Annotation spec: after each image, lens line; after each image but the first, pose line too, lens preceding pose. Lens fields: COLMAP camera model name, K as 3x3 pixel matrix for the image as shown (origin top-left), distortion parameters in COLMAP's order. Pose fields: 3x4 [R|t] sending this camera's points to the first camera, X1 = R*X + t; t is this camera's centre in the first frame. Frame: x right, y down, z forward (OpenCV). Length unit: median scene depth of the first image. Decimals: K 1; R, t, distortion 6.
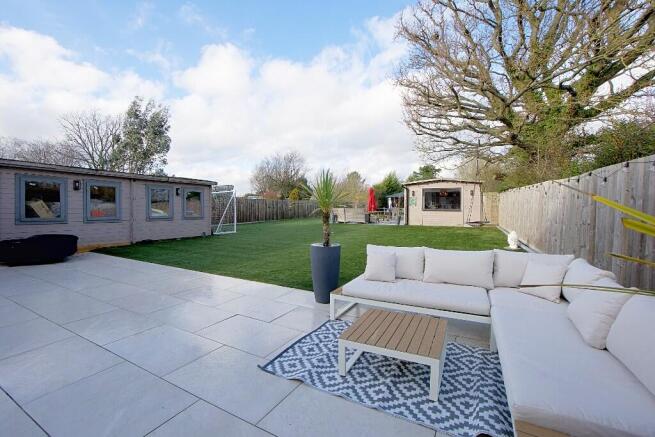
lens RADIAL K [[293.5, 0, 328.1], [0, 293.5, 214.2], [0, 0, 1]] dist [-0.030452, 0.005517]
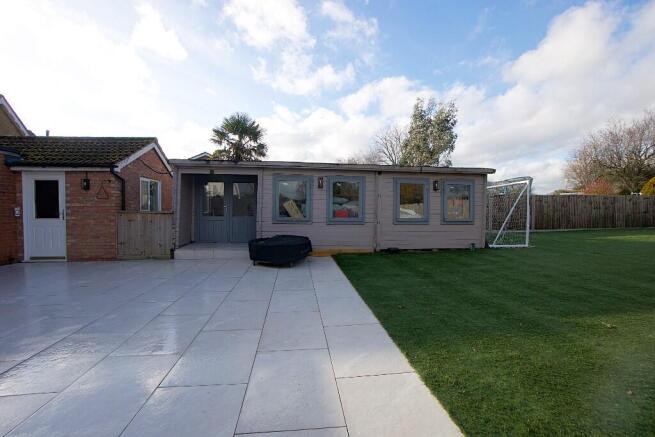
lens RADIAL K [[293.5, 0, 327.6], [0, 293.5, 214.2], [0, 0, 1]] dist [-0.030452, 0.005517]
pose [[0.580339, 0.006637, -0.814348, -0.061593], [-0.014738, 0.999889, -0.002353, 0.001193], [0.814242, 0.013367, 0.580372, 0.297738]]
